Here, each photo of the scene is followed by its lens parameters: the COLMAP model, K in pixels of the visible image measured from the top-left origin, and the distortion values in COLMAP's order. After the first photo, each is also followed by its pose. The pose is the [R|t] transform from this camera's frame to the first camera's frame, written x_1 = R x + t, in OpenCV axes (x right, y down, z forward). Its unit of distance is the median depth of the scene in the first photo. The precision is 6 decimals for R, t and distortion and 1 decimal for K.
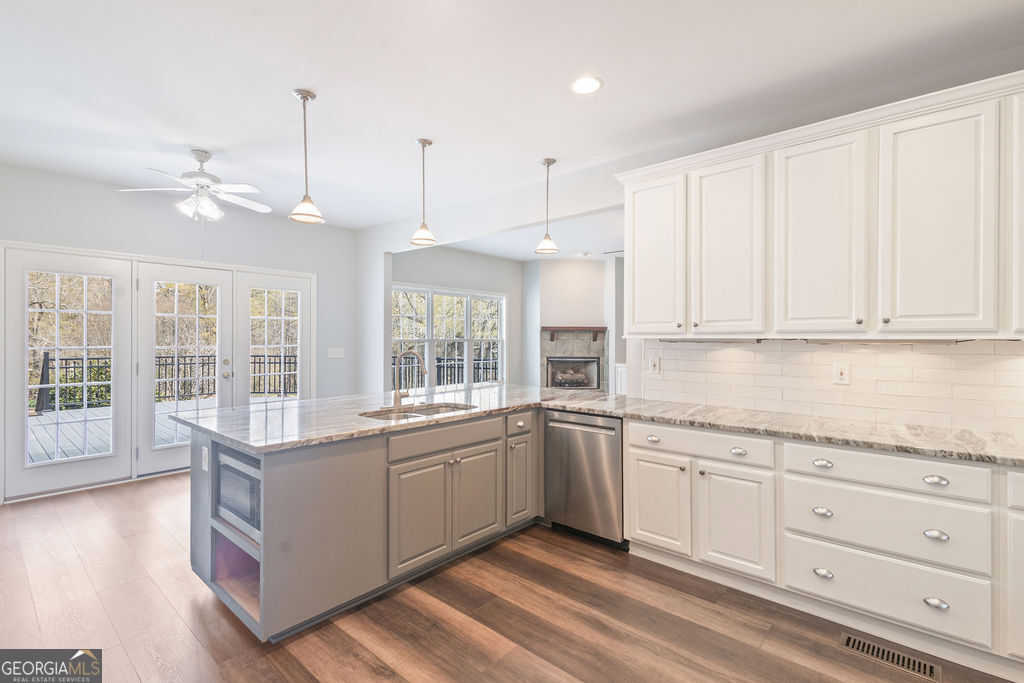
lens RADIAL K [[470.3, 0, 514.0], [0, 470.3, 342.0], [0, 0, 1]] dist [0.013737, -0.004060]
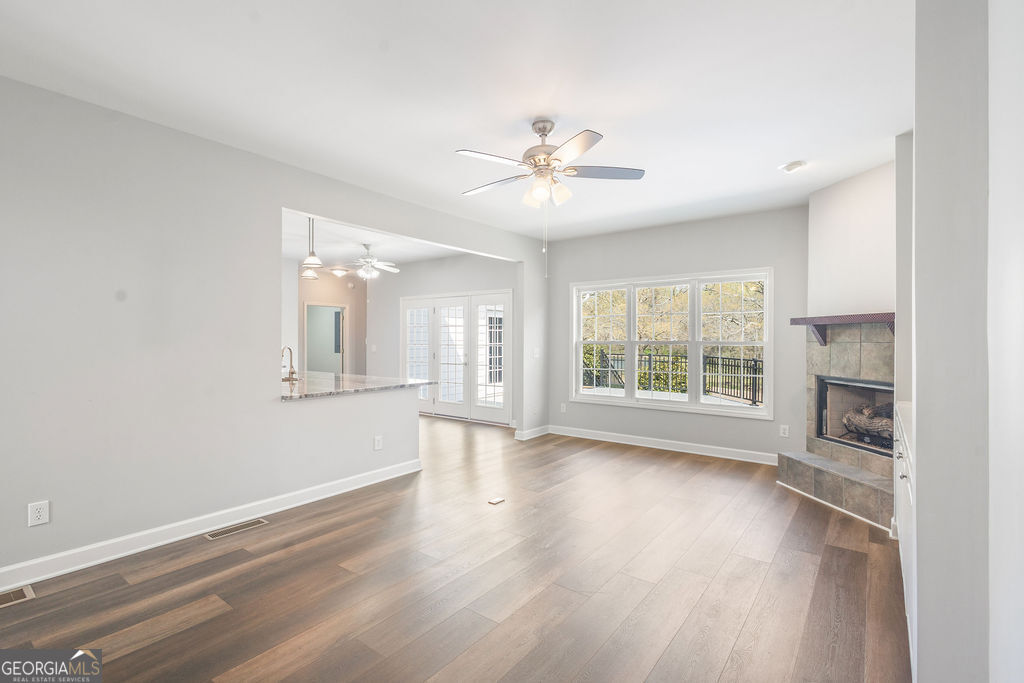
lens RADIAL K [[470.3, 0, 519.5], [0, 470.3, 339.4], [0, 0, 1]] dist [0.013737, -0.004060]
pose [[0.074792, -0.001751, -0.997198, 0.572838], [-0.013130, 0.999910, -0.002740, -0.002951], [0.997113, 0.013298, 0.074762, 0.627921]]
